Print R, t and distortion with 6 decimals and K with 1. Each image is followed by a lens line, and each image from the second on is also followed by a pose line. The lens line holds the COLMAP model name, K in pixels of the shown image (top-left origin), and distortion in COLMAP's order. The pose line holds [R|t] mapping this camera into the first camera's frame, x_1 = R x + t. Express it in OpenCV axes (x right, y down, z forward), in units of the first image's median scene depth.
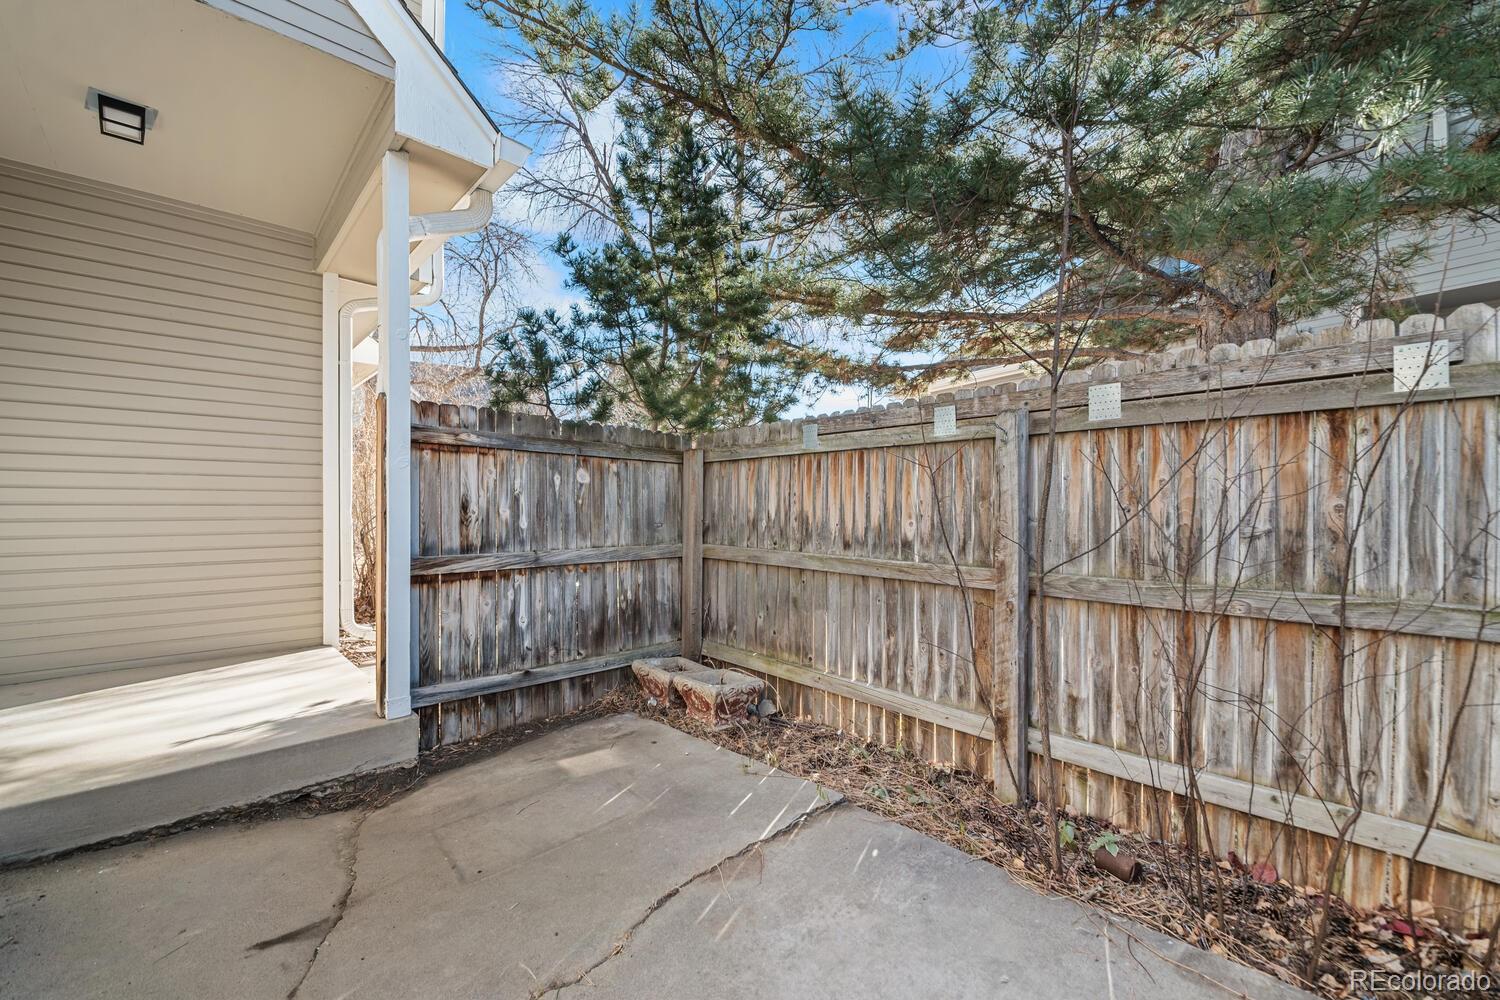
lens RADIAL K [[629.1, 0, 750.0], [0, 629.1, 500.0], [0, 0, 1]] dist [-0.030216, -0.000207]
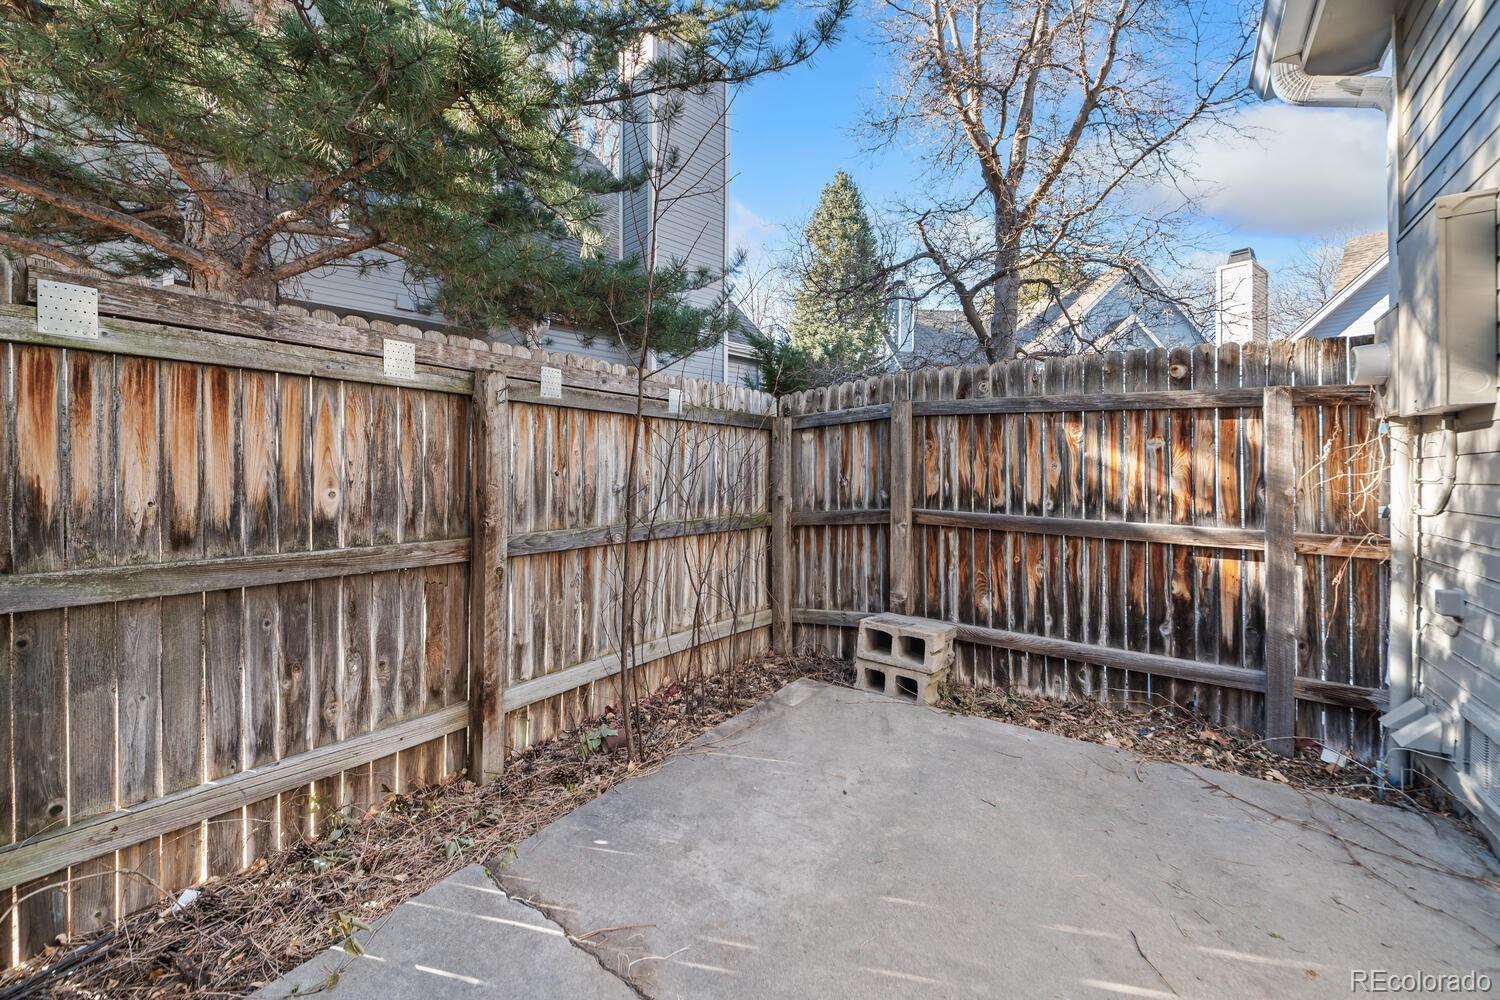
lens RADIAL K [[666.5, 0, 750.0], [0, 666.5, 500.0], [0, 0, 1]] dist [0.000432, -0.000332]
pose [[-0.304577, -0.017405, 0.952329, -0.621325], [0.008272, 0.999747, 0.020917, 0.035091], [-0.952452, 0.014248, -0.304356, 0.845841]]
